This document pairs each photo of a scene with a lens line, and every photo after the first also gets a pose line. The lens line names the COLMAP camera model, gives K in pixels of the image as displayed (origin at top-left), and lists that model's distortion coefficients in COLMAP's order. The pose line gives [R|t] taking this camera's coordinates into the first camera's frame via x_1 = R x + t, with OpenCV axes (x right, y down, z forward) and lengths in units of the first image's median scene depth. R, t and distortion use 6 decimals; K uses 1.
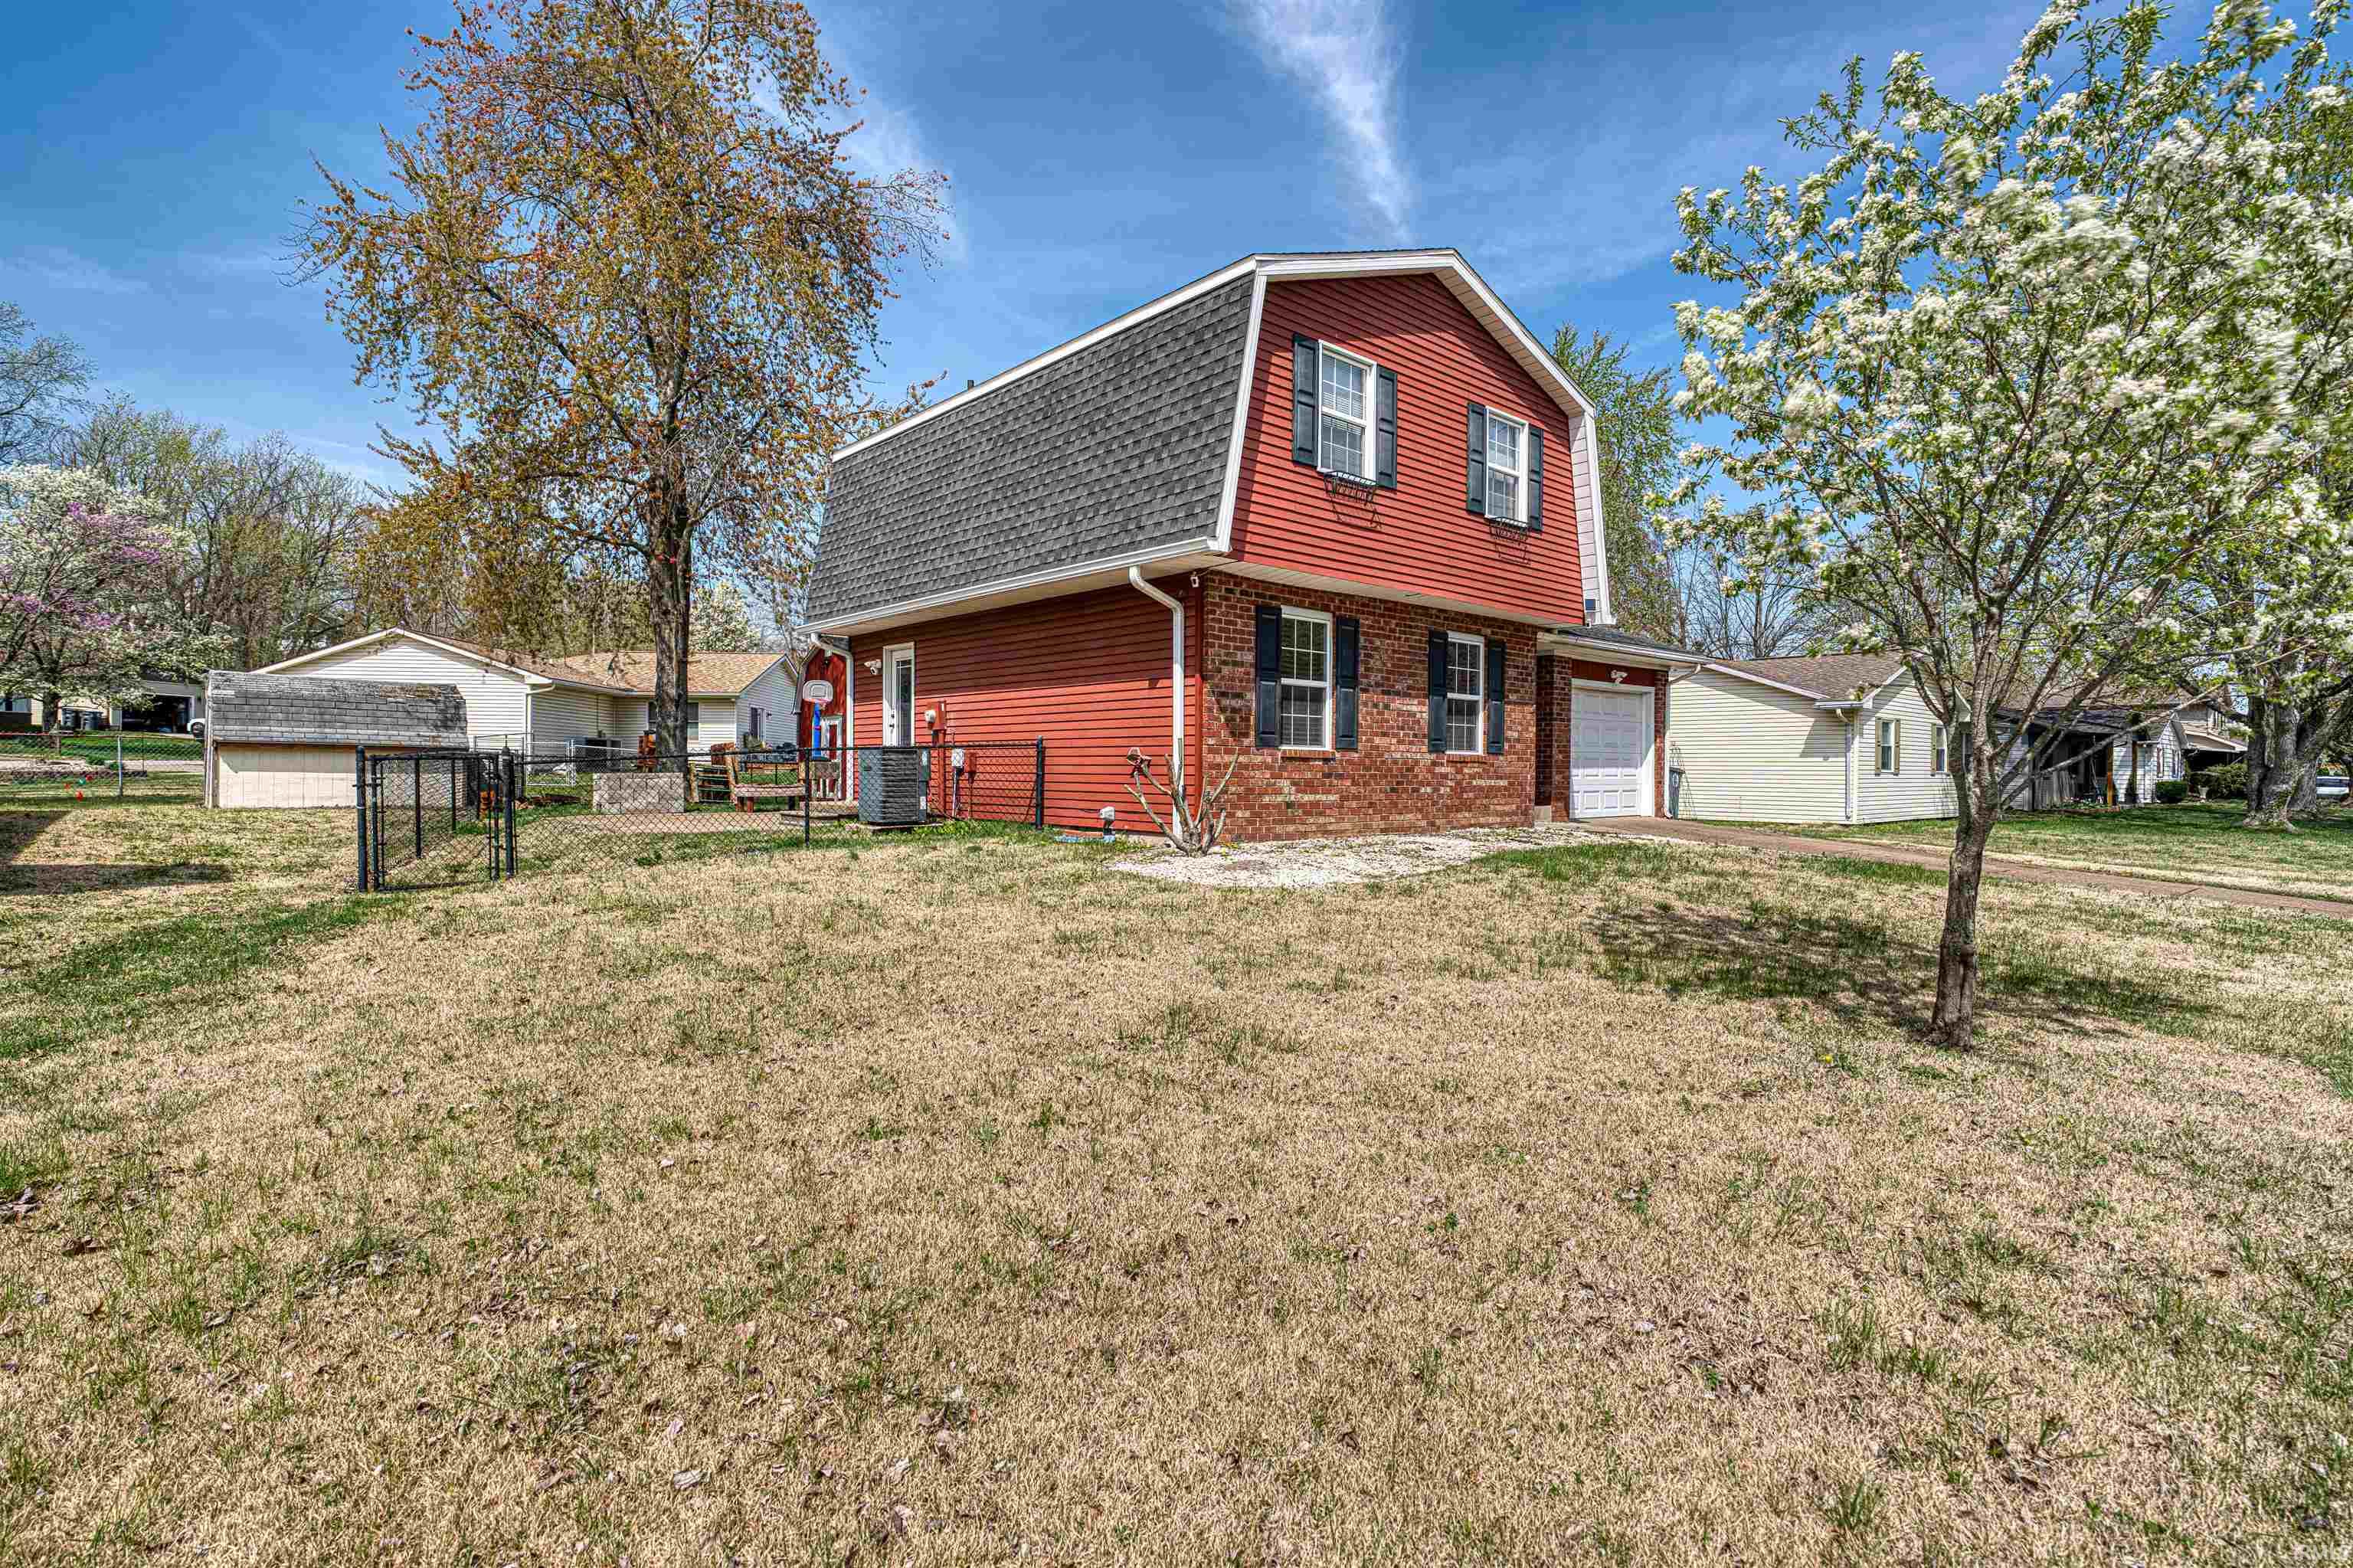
lens RADIAL K [[1138.5, 0, 1179.2], [0, 1138.5, 779.3], [0, 0, 1]] dist [-0.011970, 0.004527]
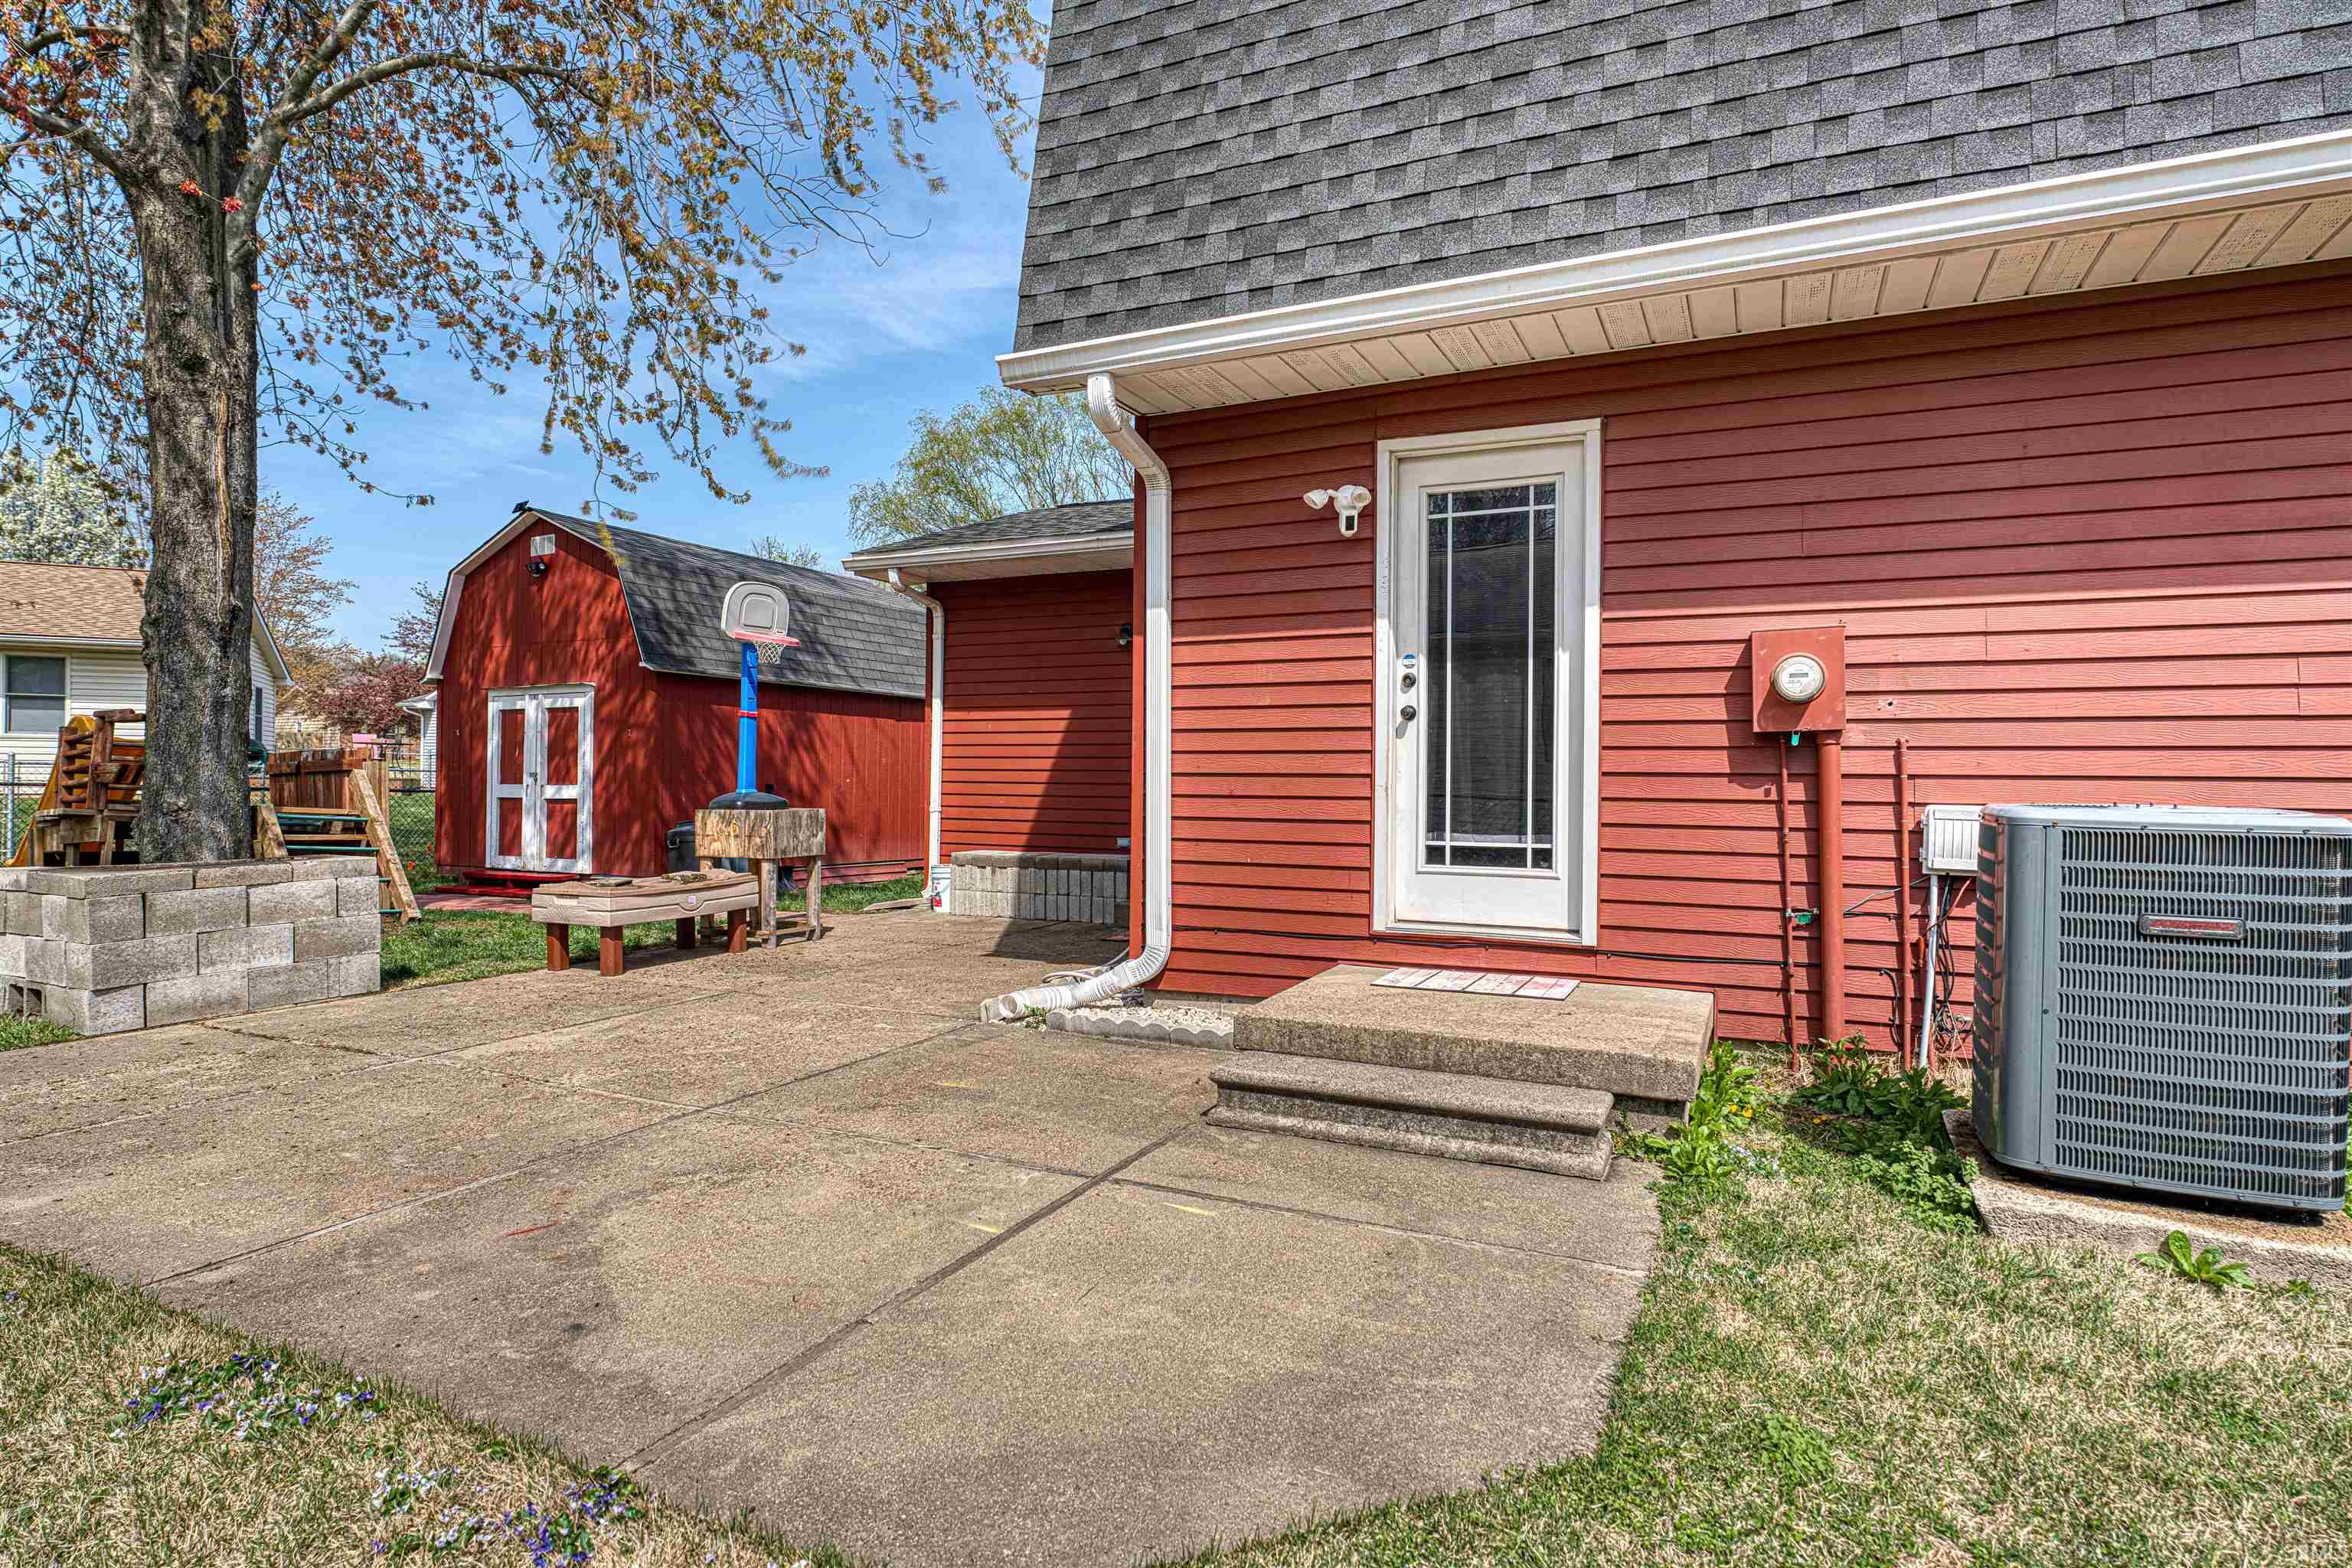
lens RADIAL K [[1255.4, 0, 1172.7], [0, 1255.4, 775.1], [0, 0, 1]] dist [-0.007617, 0.003174]
pose [[0.923498, -0.001145, 0.383601, -0.433139], [0.002485, 0.999992, -0.002999, -0.030051], [-0.383594, 0.003723, 0.923494, 0.723467]]
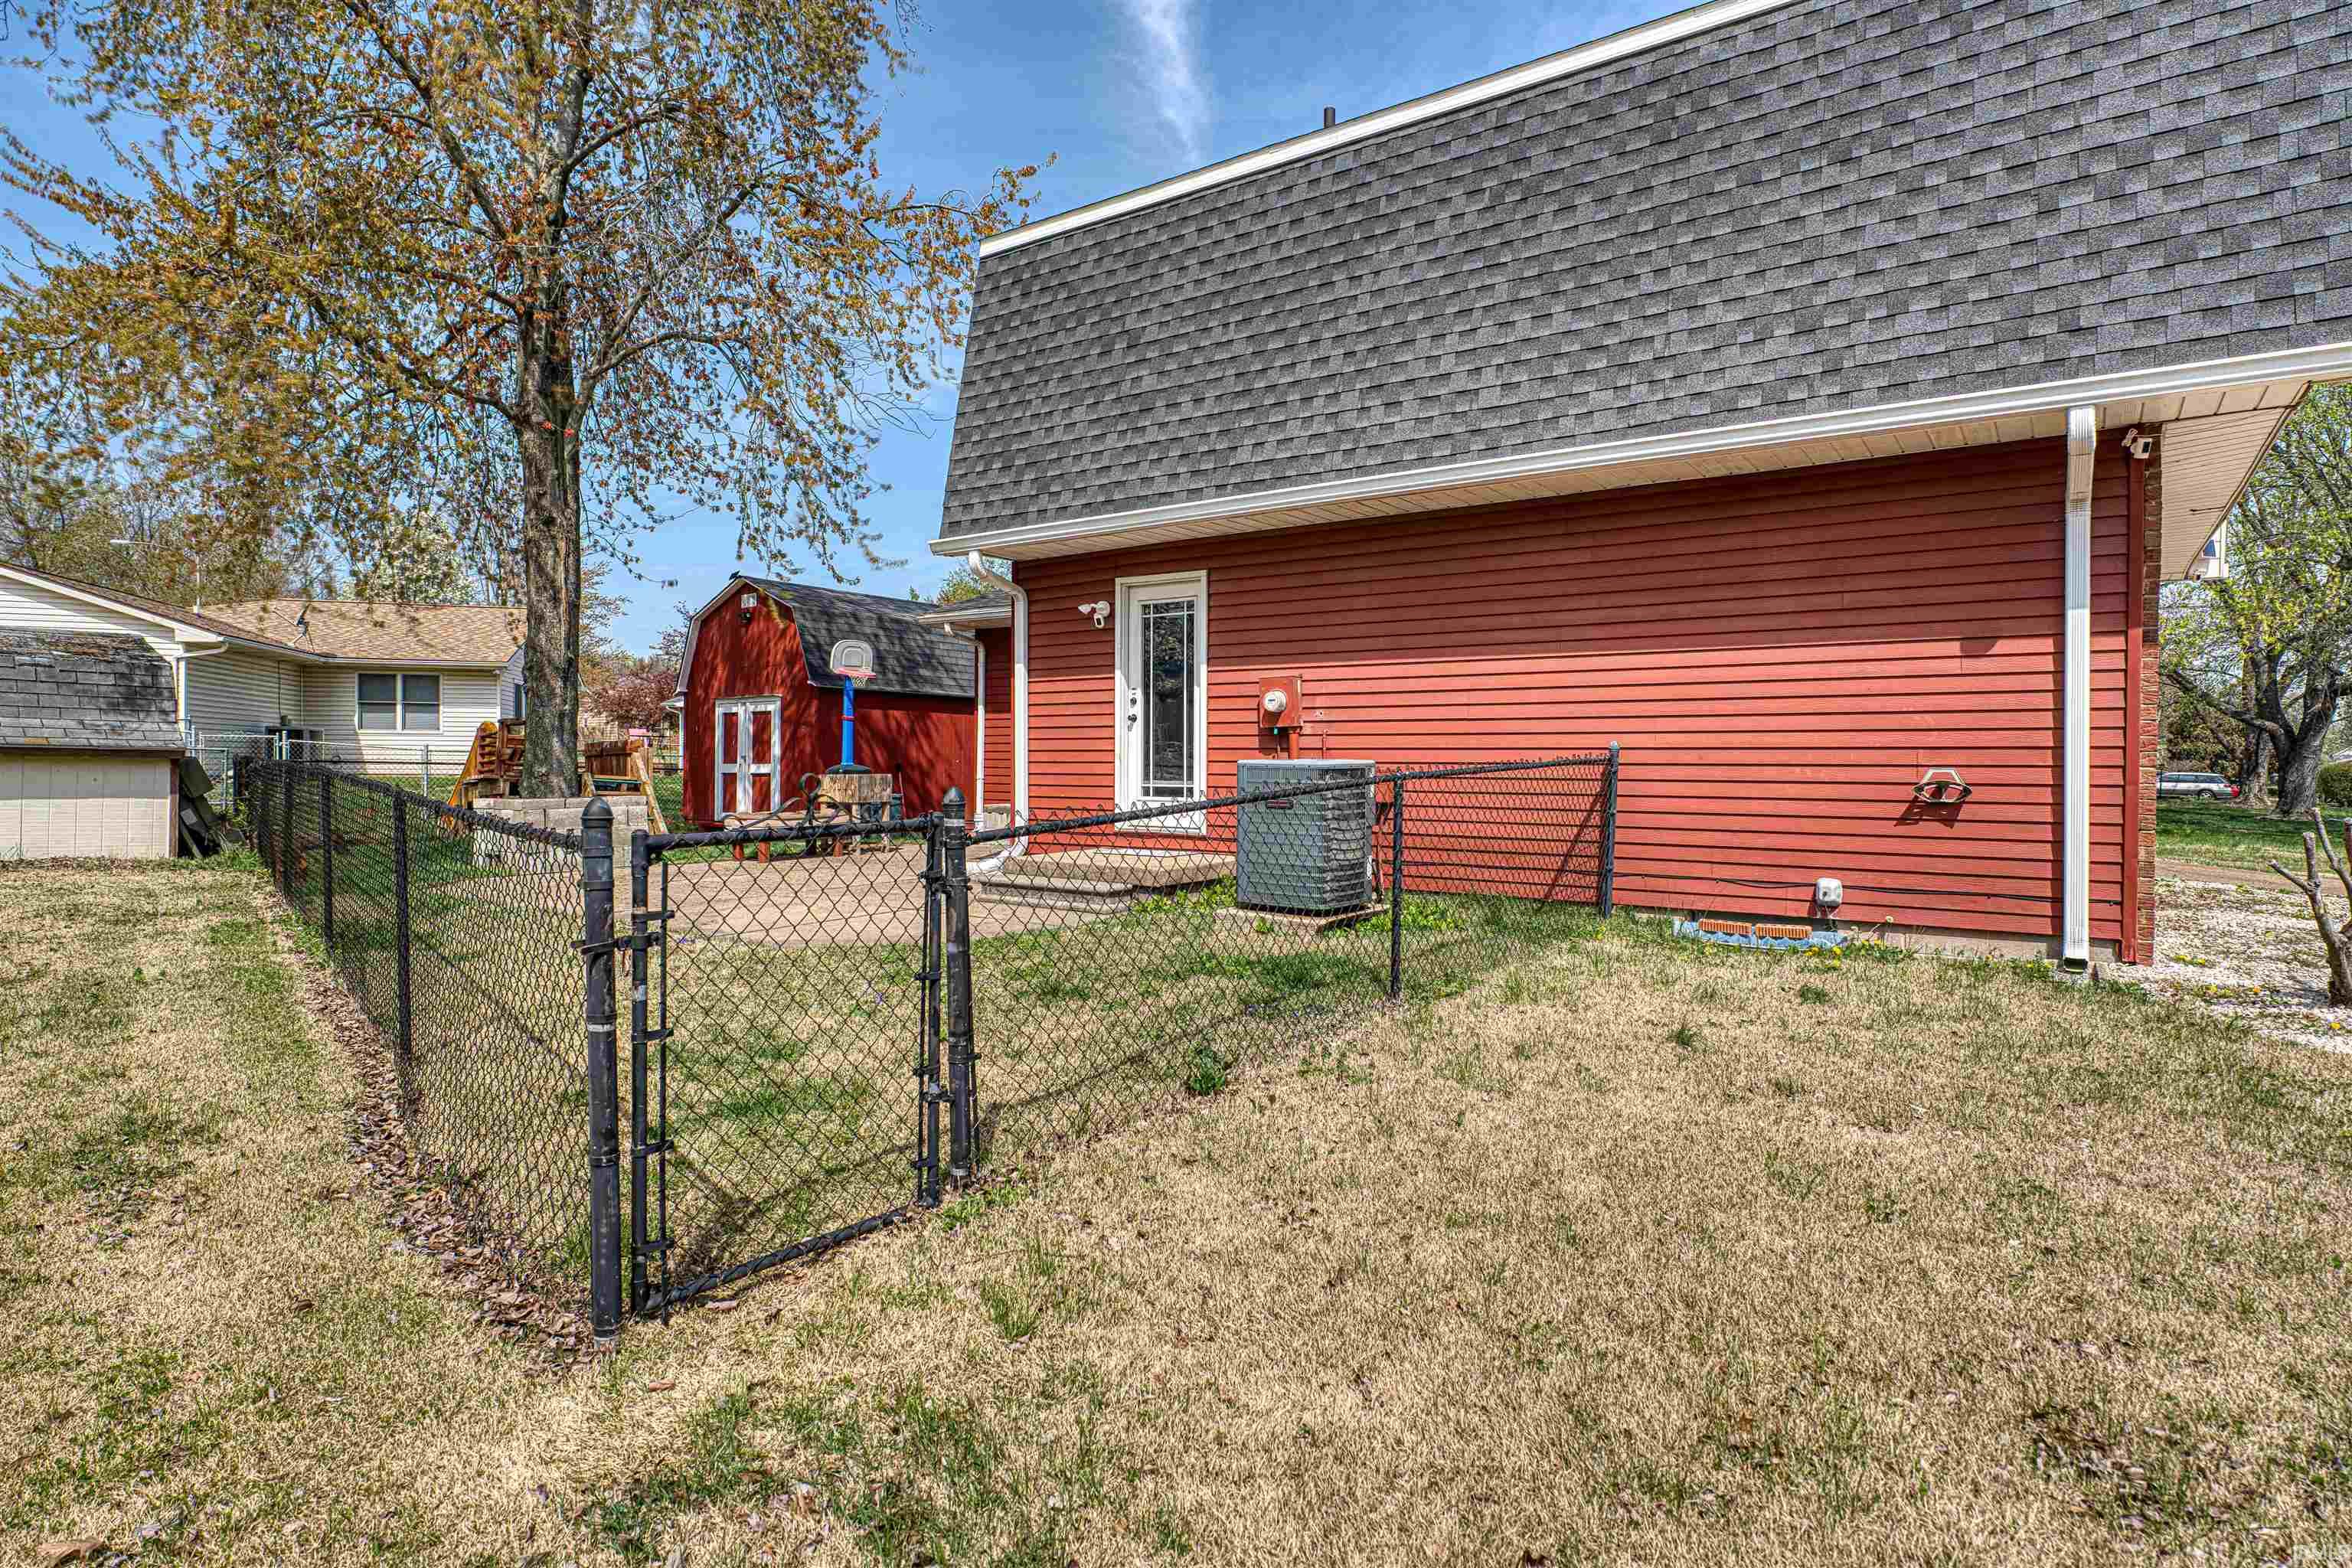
lens RADIAL K [[1255.4, 0, 1174.8], [0, 1255.4, 779.9], [0, 0, 1]] dist [-0.007617, 0.003174]
pose [[0.974609, -0.006252, 0.223824, -0.372838], [0.004186, 0.999944, 0.009706, -0.021982], [-0.223872, -0.008523, 0.974581, 0.380661]]
